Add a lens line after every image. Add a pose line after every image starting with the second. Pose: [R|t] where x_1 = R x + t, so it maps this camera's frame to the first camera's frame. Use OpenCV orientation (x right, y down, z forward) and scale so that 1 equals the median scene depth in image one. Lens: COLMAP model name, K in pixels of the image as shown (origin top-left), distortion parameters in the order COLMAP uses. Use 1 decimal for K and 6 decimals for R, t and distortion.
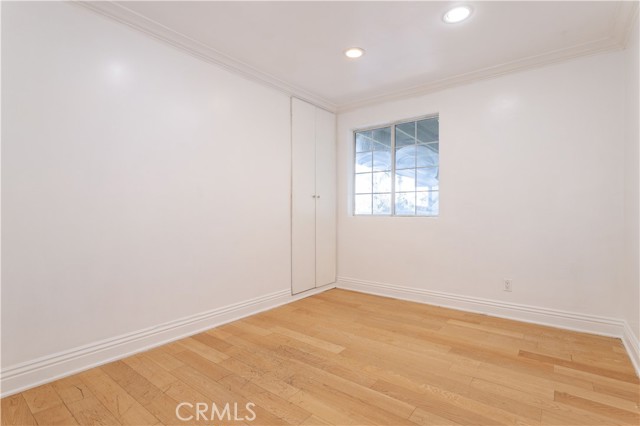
lens RADIAL K [[311.4, 0, 319.7], [0, 311.4, 212.8], [0, 0, 1]] dist [-0.011158, 0.002808]
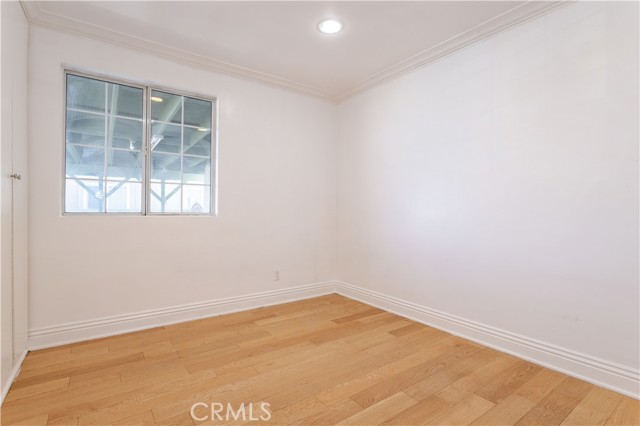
lens RADIAL K [[311.4, 0, 321.3], [0, 311.4, 210.3], [0, 0, 1]] dist [-0.011158, 0.002808]
pose [[0.278612, 0.003312, 0.960398, -0.498691], [-0.002447, 0.999993, -0.002738, 0.002281], [-0.960401, -0.001587, 0.278618, 0.602358]]
